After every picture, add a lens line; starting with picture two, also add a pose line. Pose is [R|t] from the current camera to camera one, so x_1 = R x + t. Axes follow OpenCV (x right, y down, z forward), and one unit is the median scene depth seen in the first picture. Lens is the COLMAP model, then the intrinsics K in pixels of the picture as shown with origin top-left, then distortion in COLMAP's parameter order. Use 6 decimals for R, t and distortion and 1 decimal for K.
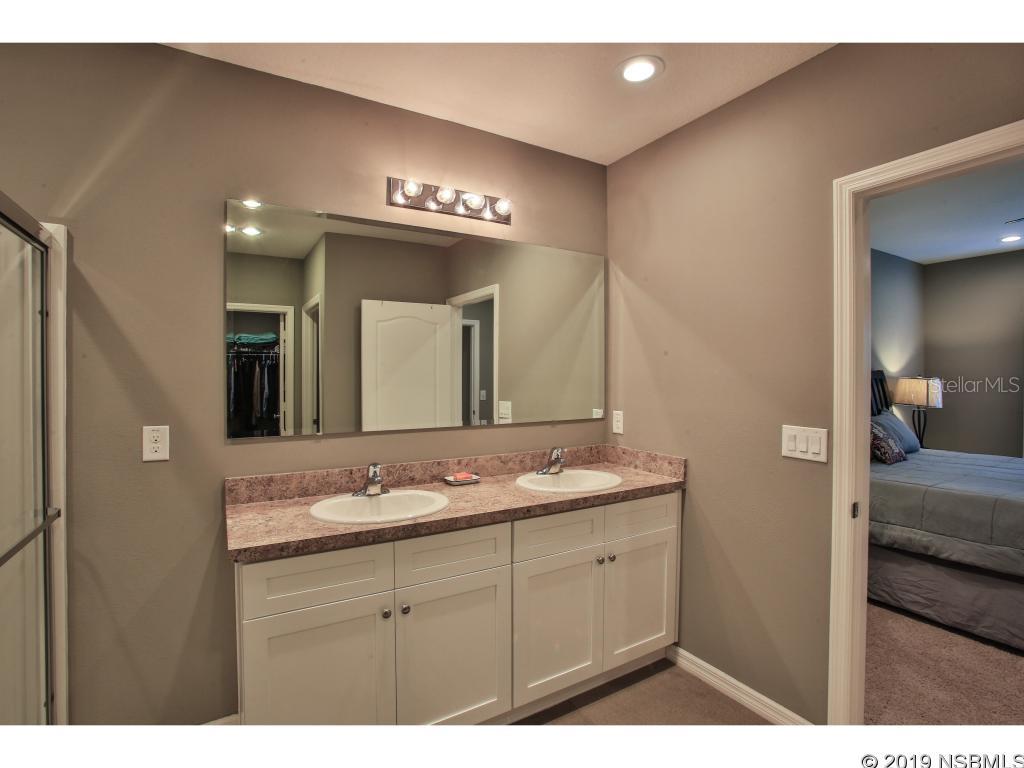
lens RADIAL K [[493.0, 0, 508.2], [0, 493.0, 378.2], [0, 0, 1]] dist [-0.041718, 0.014380]
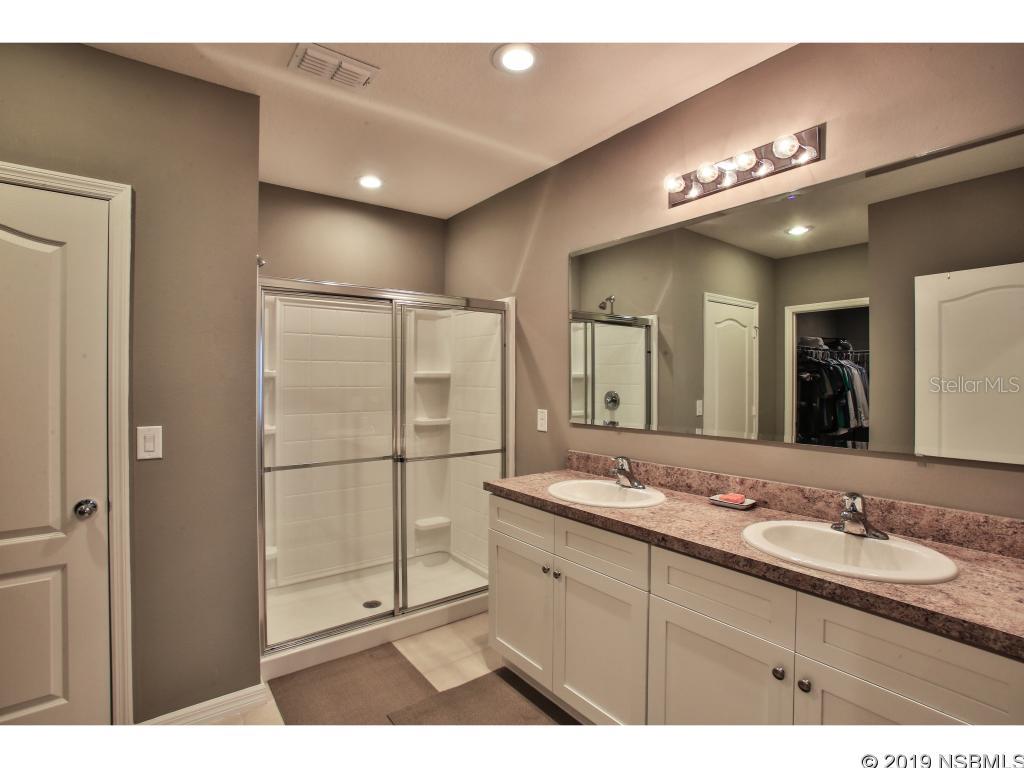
lens RADIAL K [[510.9, 0, 512.0], [0, 510.9, 384.0], [0, 0, 1]] dist [0.020931, 0.000236]
pose [[0.098504, -0.006315, -0.995117, 0.726933], [-0.008350, 0.999939, -0.007172, 0.021879], [0.995102, 0.009015, 0.098446, 0.568523]]
